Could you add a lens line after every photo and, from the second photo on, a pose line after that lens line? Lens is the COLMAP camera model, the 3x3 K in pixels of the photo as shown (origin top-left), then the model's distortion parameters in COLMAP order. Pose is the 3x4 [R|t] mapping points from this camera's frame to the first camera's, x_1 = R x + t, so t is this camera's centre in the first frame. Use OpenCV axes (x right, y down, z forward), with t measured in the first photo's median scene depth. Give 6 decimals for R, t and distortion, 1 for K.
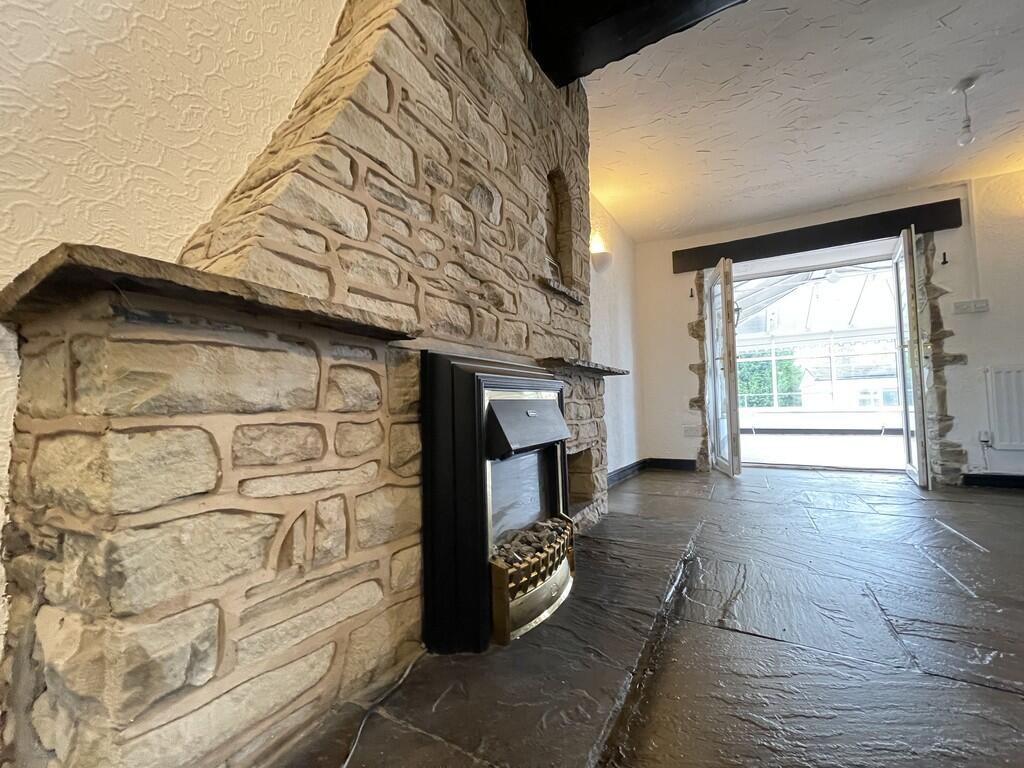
lens RADIAL K [[408.9, 0, 513.1], [0, 408.9, 386.5], [0, 0, 1]] dist [-0.014471, 0.005838]
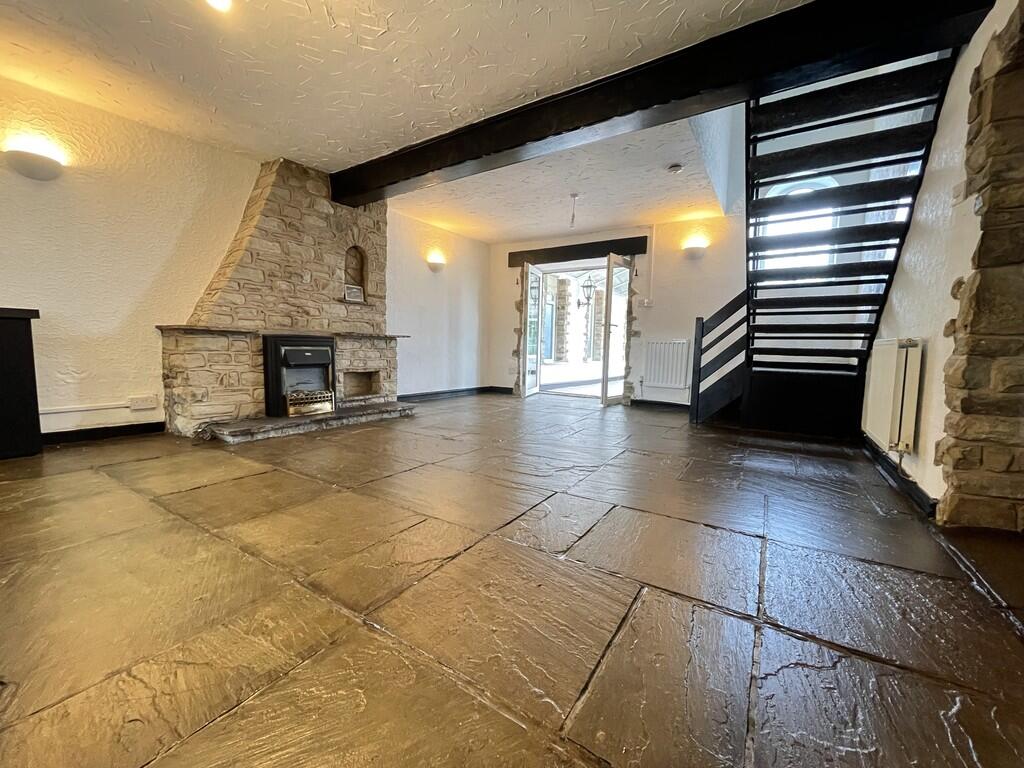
lens RADIAL K [[408.9, 0, 513.1], [0, 408.9, 386.5], [0, 0, 1]] dist [-0.014471, 0.005838]
pose [[0.998193, 0.044456, -0.040431, 1.546280], [-0.038342, 0.989252, 0.141104, -0.165714], [0.046269, -0.139298, 0.989169, -1.801911]]
